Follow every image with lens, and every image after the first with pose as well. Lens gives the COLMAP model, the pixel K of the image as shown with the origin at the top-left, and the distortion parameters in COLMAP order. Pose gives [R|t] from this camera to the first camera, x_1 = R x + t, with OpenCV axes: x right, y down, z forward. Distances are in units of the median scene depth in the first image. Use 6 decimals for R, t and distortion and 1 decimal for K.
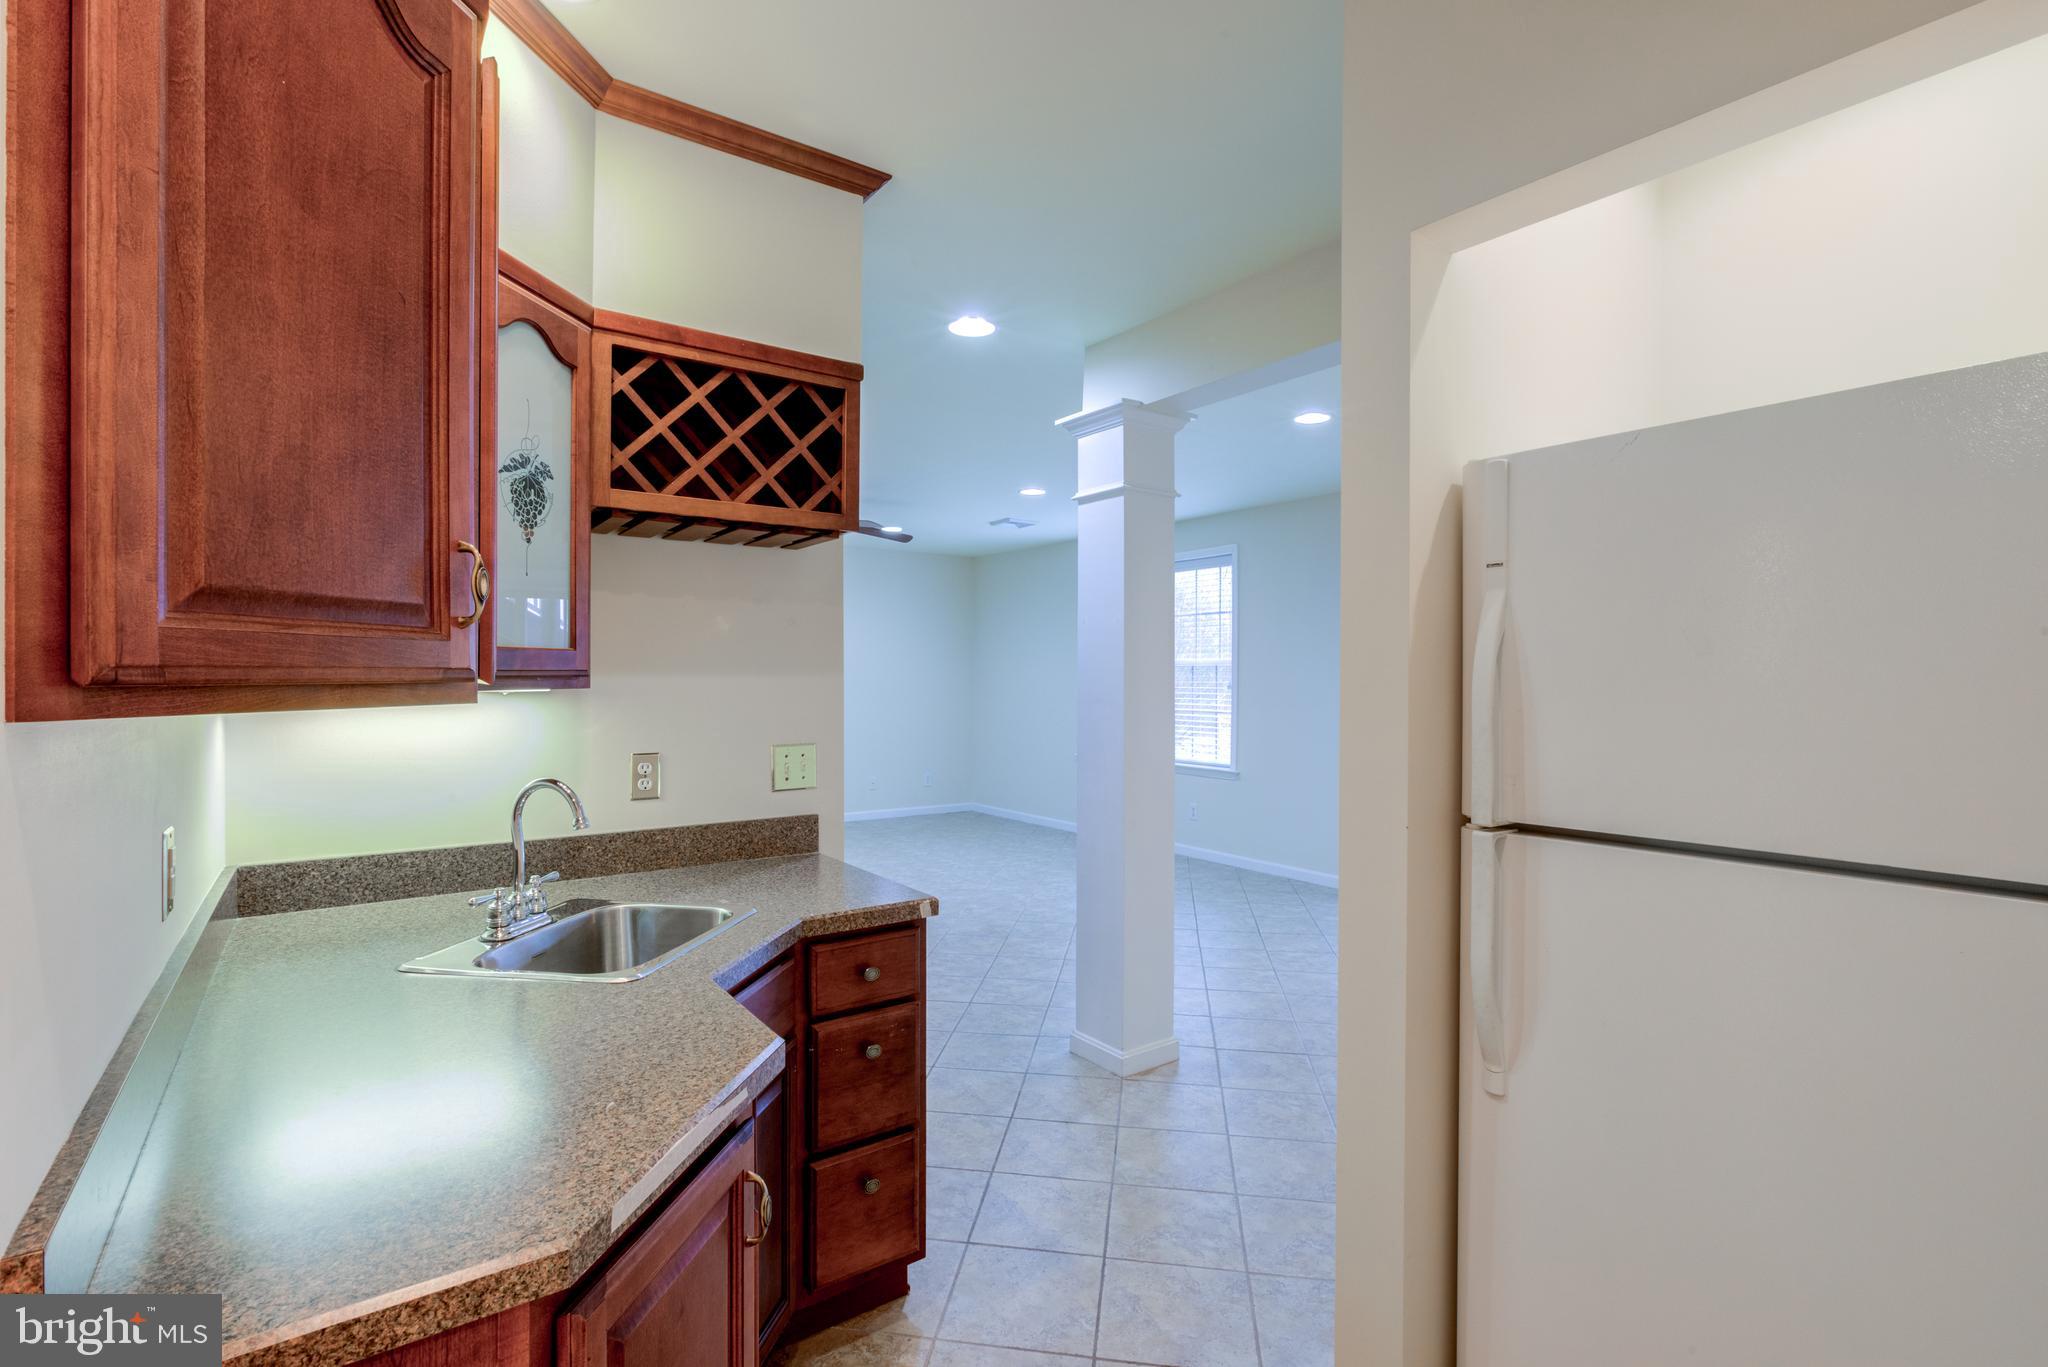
lens RADIAL K [[957.0, 0, 1022.3], [0, 957.0, 677.9], [0, 0, 1]] dist [-0.016182, 0.008357]
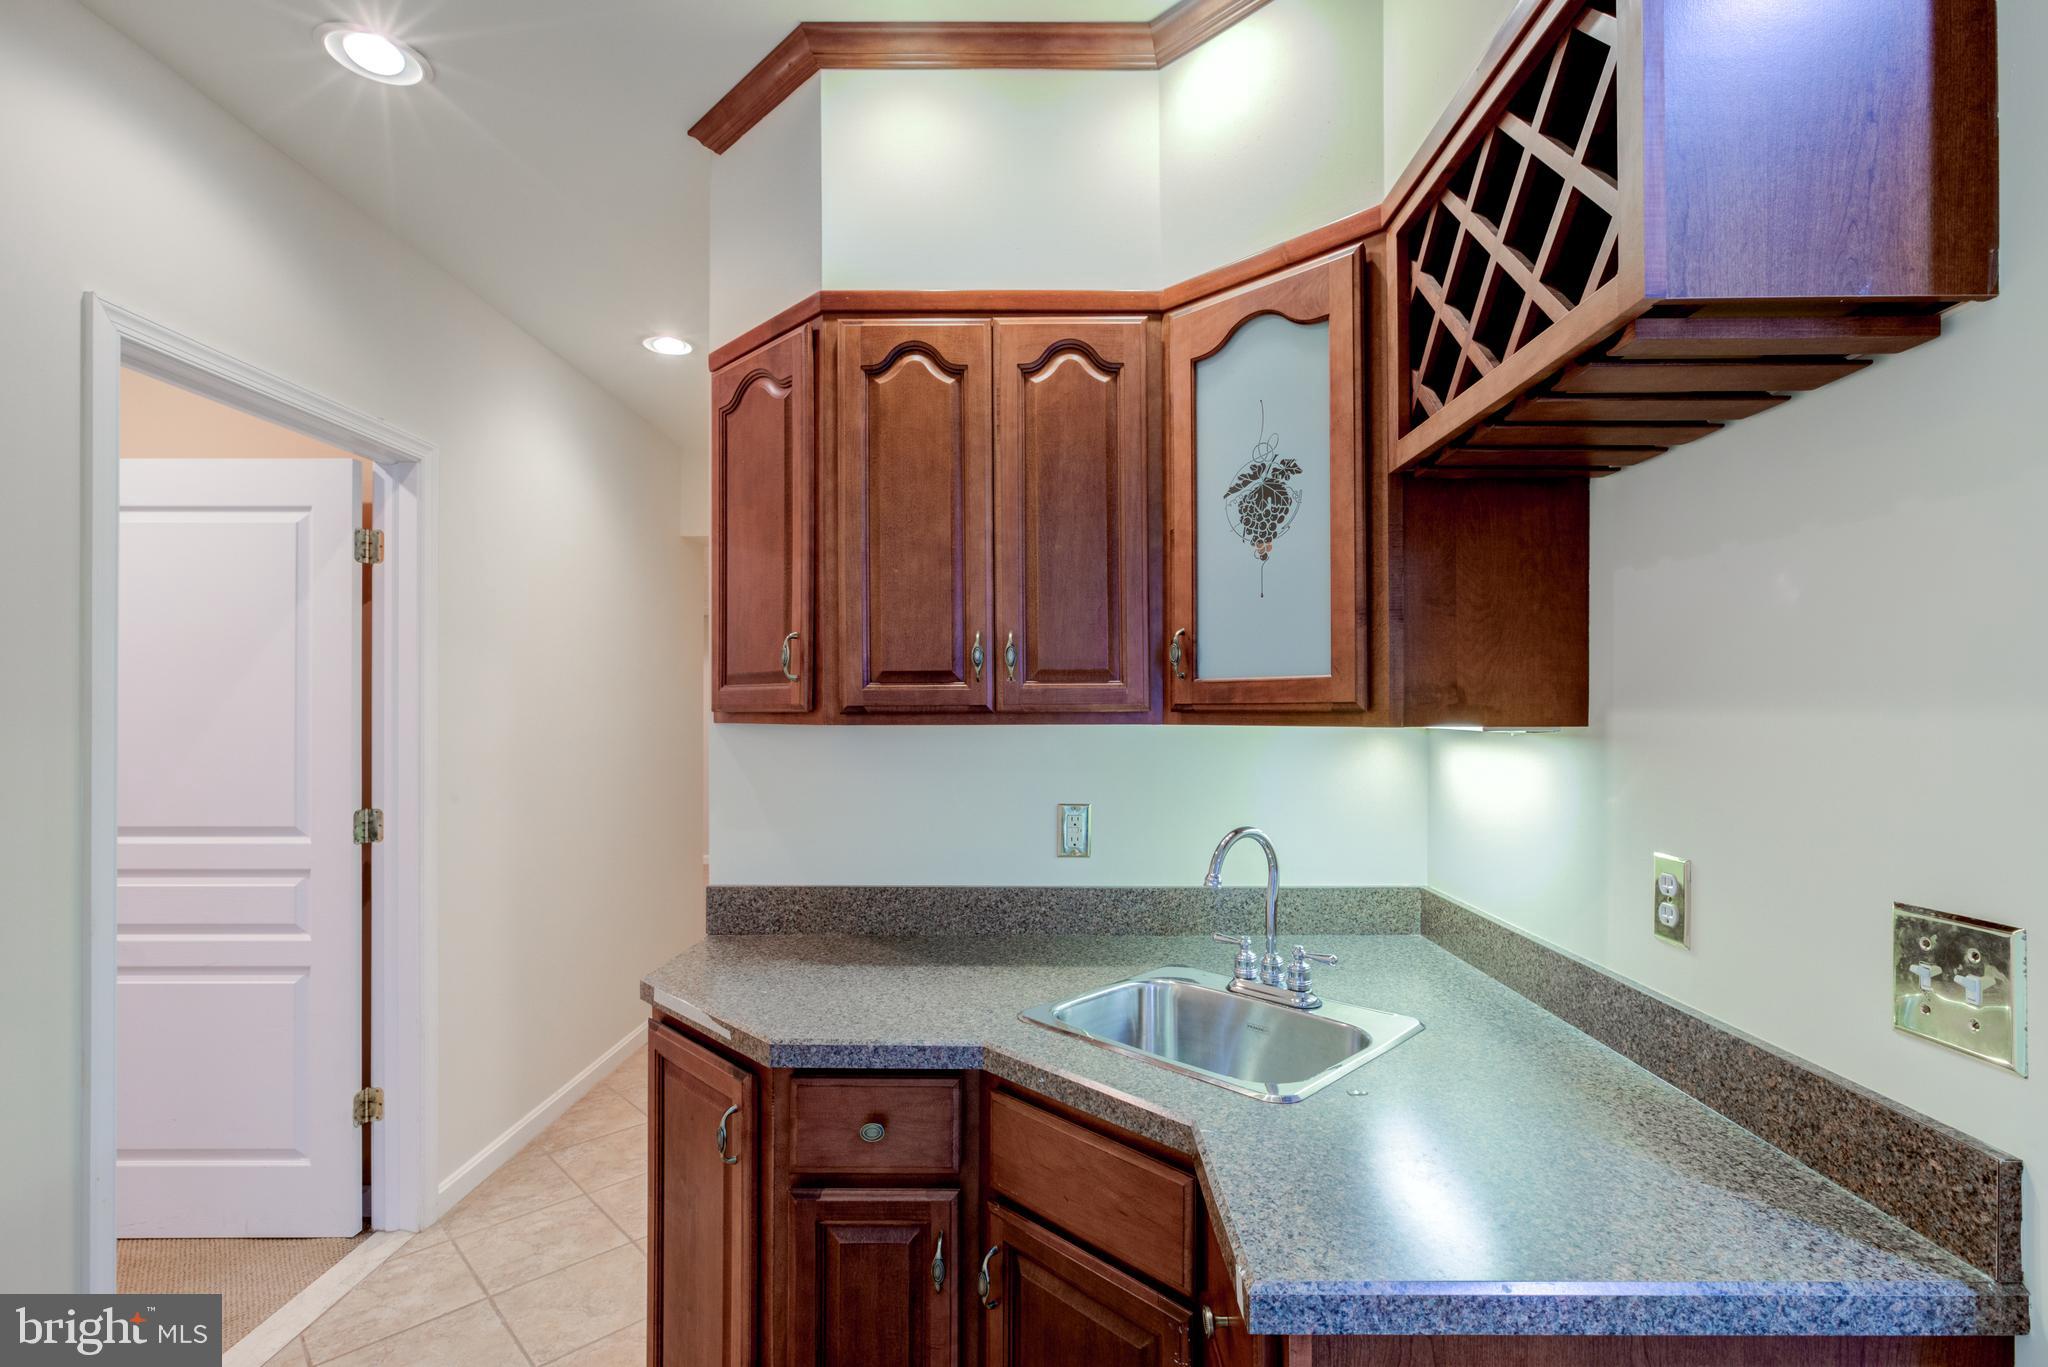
lens RADIAL K [[980.8, 0, 1022.6], [0, 980.8, 693.0], [0, 0, 1]] dist [-0.001145, -0.000421]
pose [[-0.594577, -0.012476, -0.803942, 0.297521], [0.000977, 0.999868, -0.016239, -0.003717], [0.804038, -0.010440, -0.594486, 1.179774]]
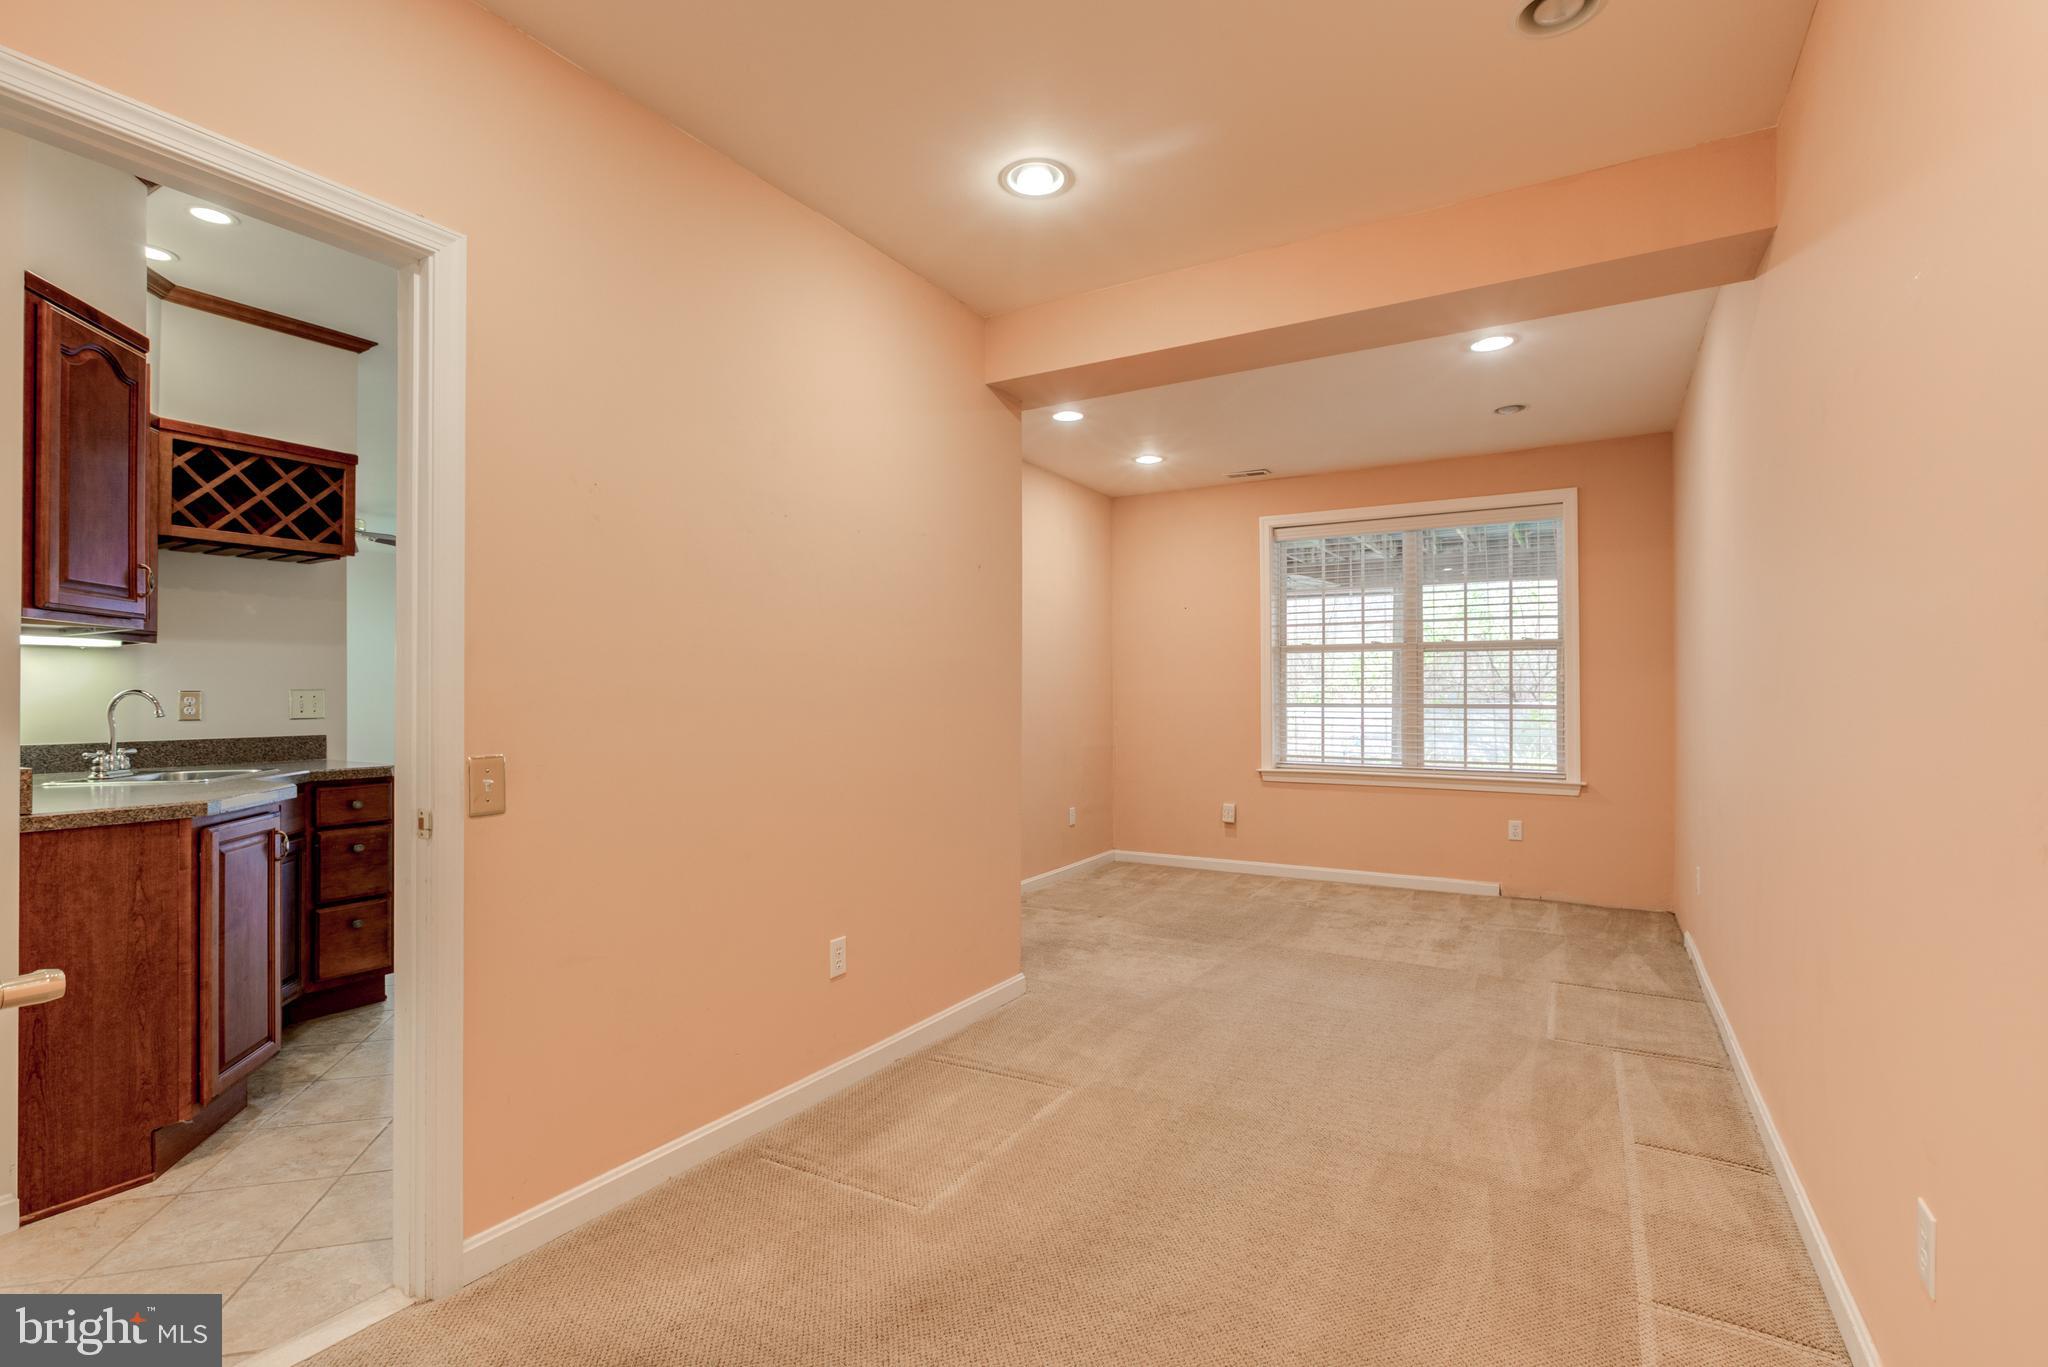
lens RADIAL K [[937.7, 0, 1017.9], [0, 937.7, 683.3], [0, 0, 1]] dist [-0.001596, 0.000418]
pose [[0.919131, -0.002363, 0.393945, 0.278267], [0.007427, 0.999908, -0.011332, 0.106709], [-0.393882, 0.013341, 0.919064, -1.066508]]
